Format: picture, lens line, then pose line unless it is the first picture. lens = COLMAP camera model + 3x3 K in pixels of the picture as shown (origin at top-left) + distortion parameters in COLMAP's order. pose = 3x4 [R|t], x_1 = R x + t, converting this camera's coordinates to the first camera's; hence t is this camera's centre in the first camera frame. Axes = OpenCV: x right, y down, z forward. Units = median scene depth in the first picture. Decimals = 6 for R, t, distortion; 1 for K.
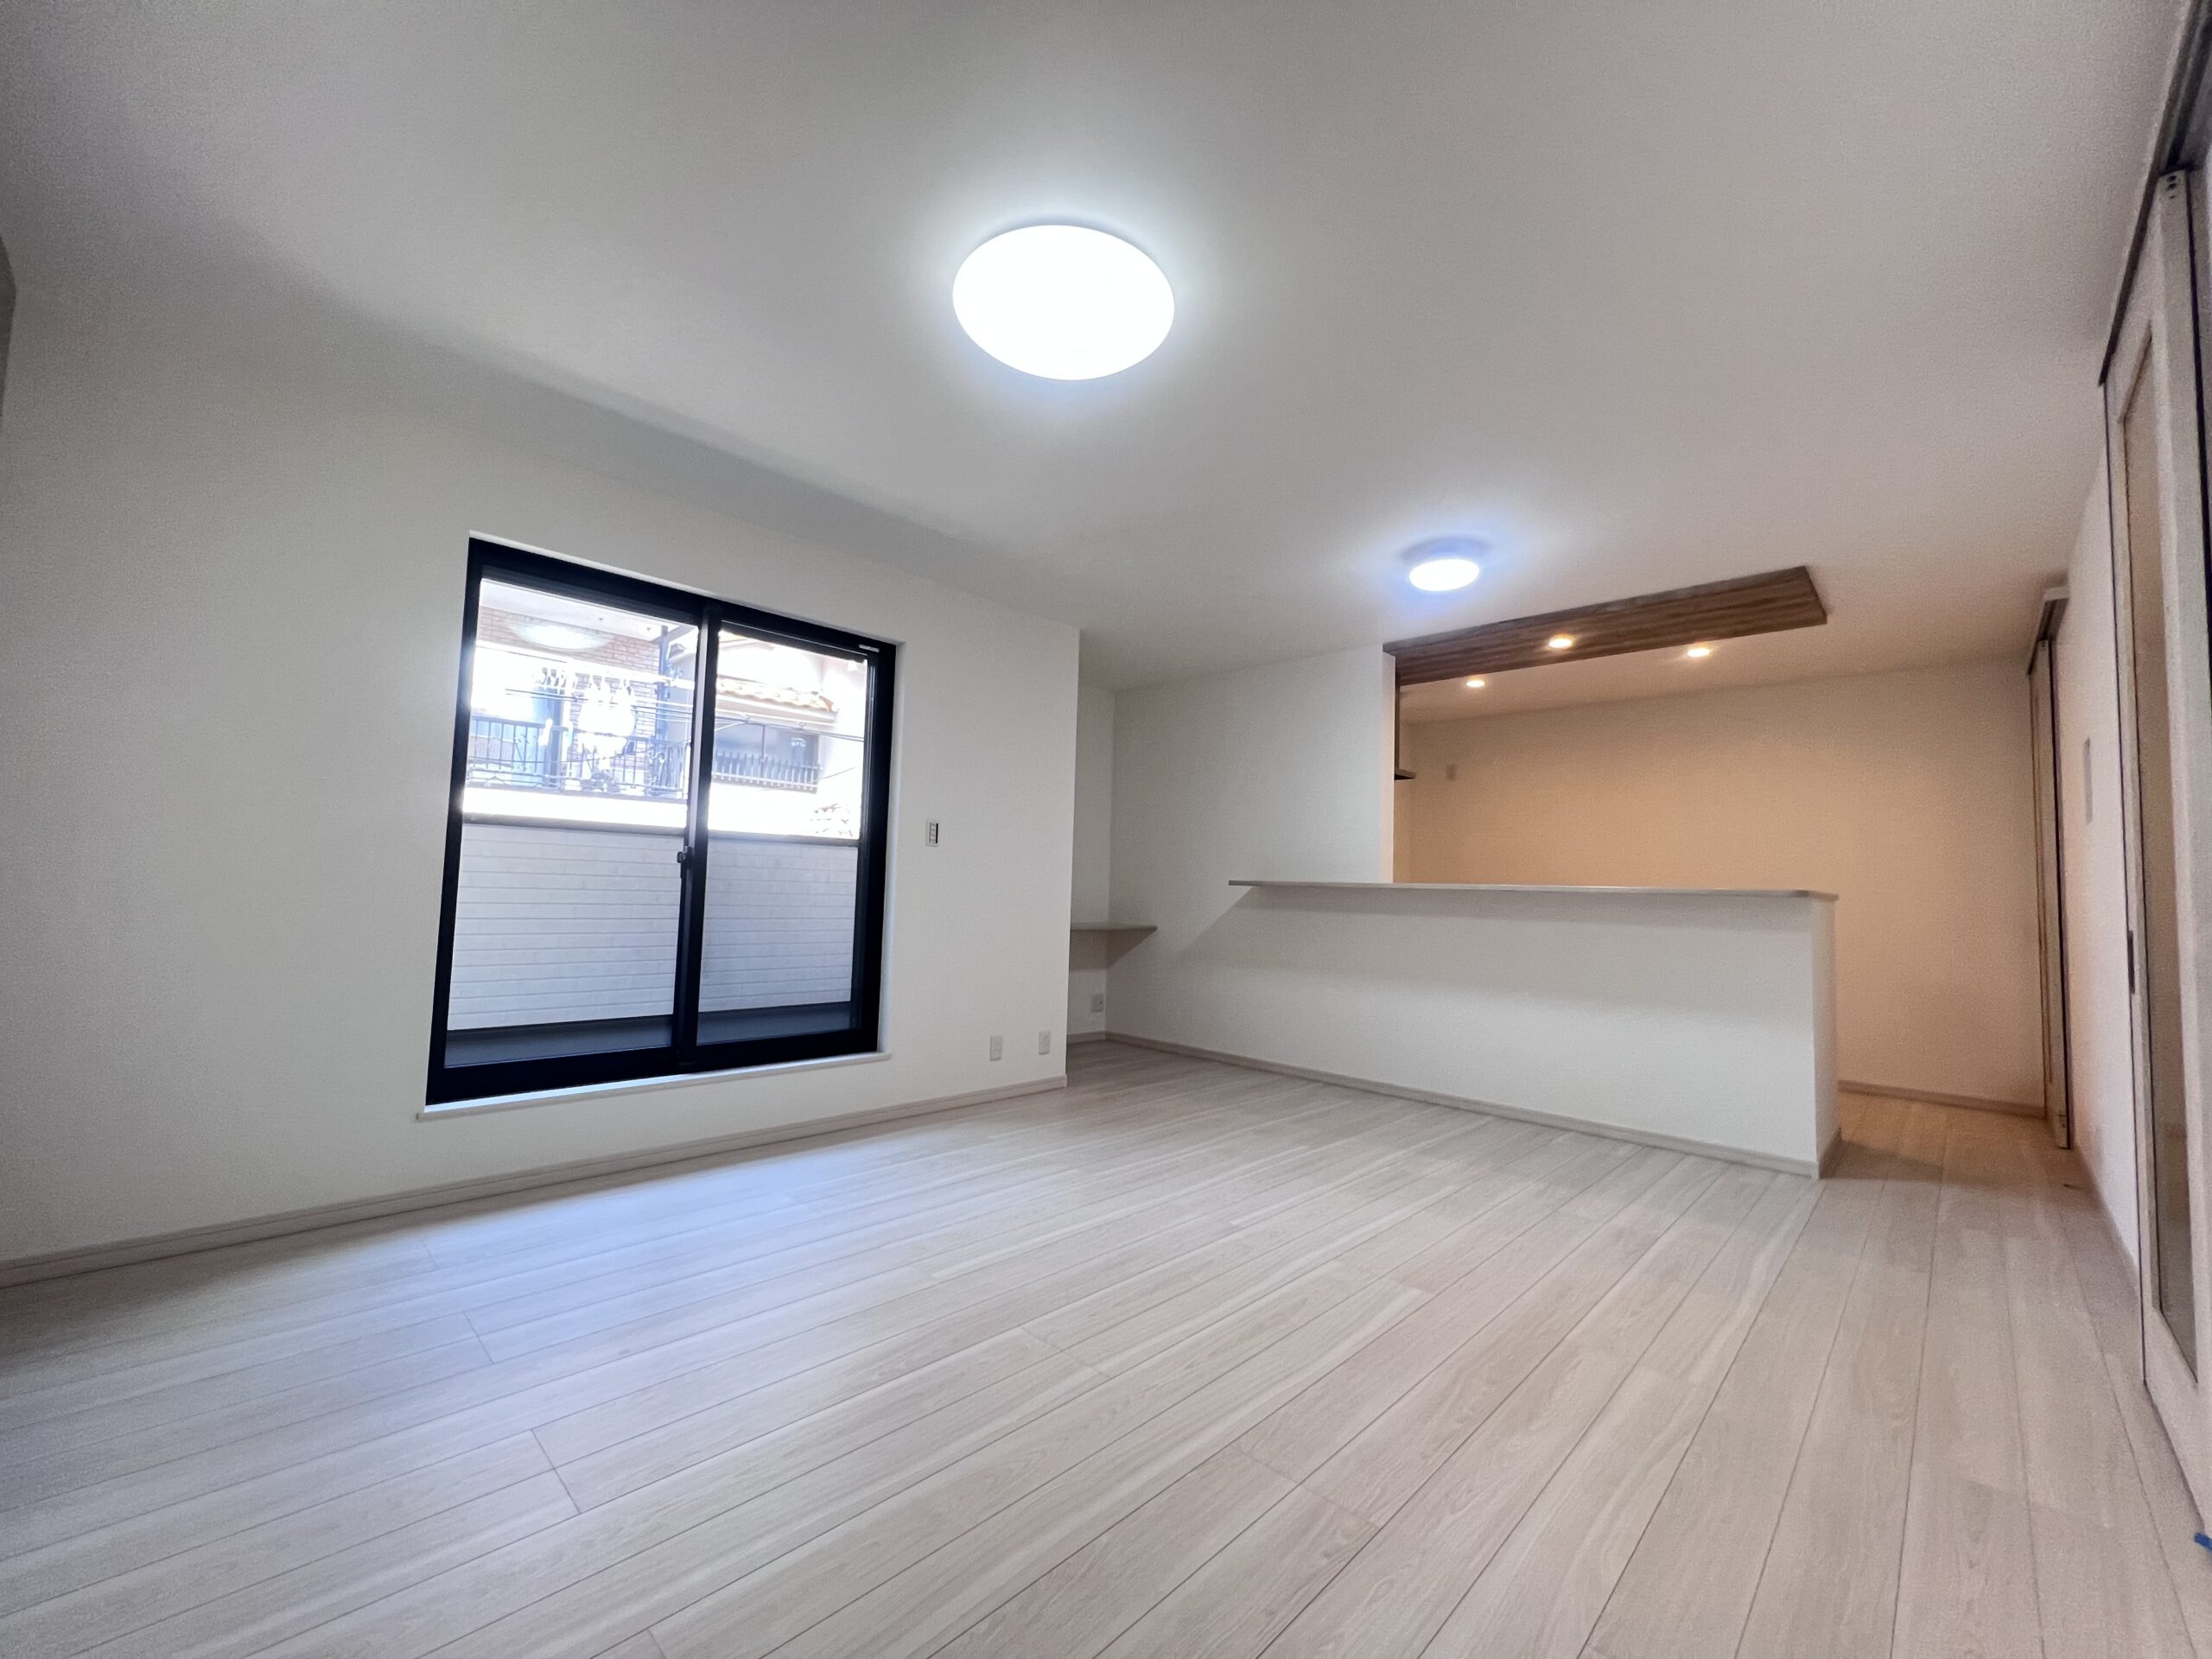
lens RADIAL K [[883.3, 0, 1102.3], [0, 883.3, 824.2], [0, 0, 1]] dist [-0.001279, -0.000234]
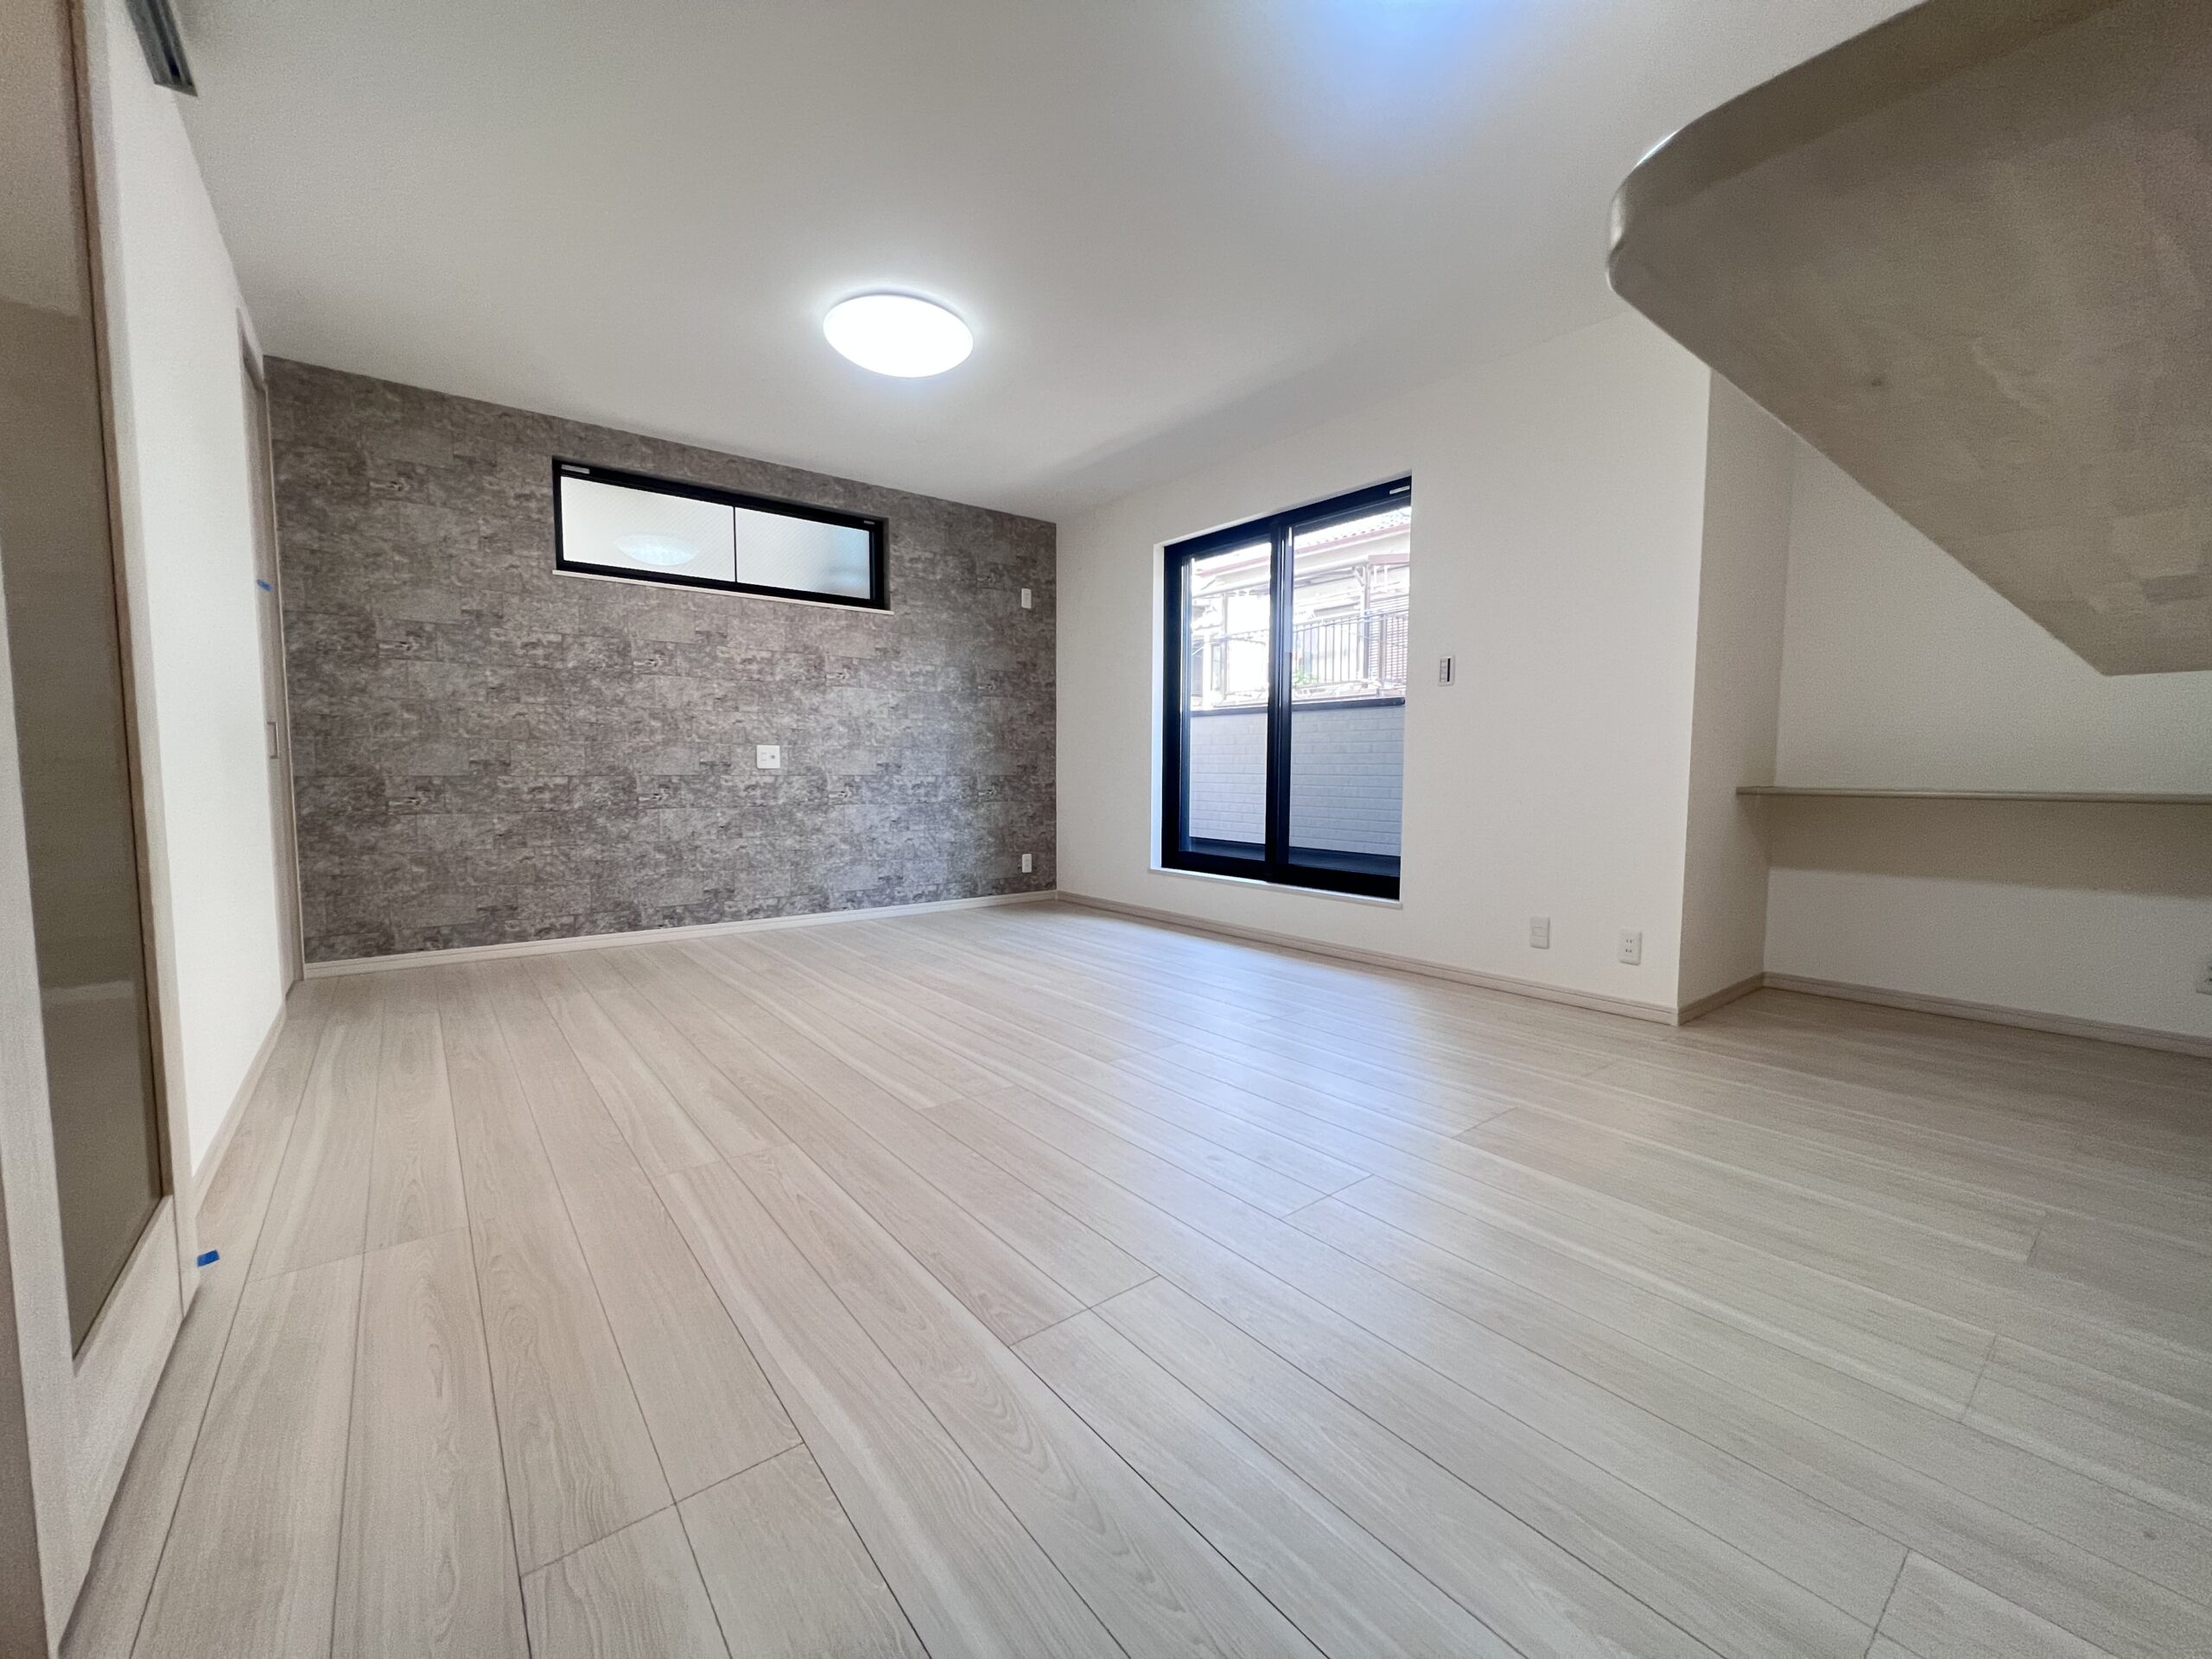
lens RADIAL K [[883.3, 0, 1105.0], [0, 883.3, 842.1], [0, 0, 1]] dist [-0.001279, -0.000234]
pose [[-0.129364, 0.050012, -0.990335, 1.207415], [0.067632, 0.996847, 0.041506, 0.199368], [0.989288, -0.061609, -0.132338, 1.259970]]
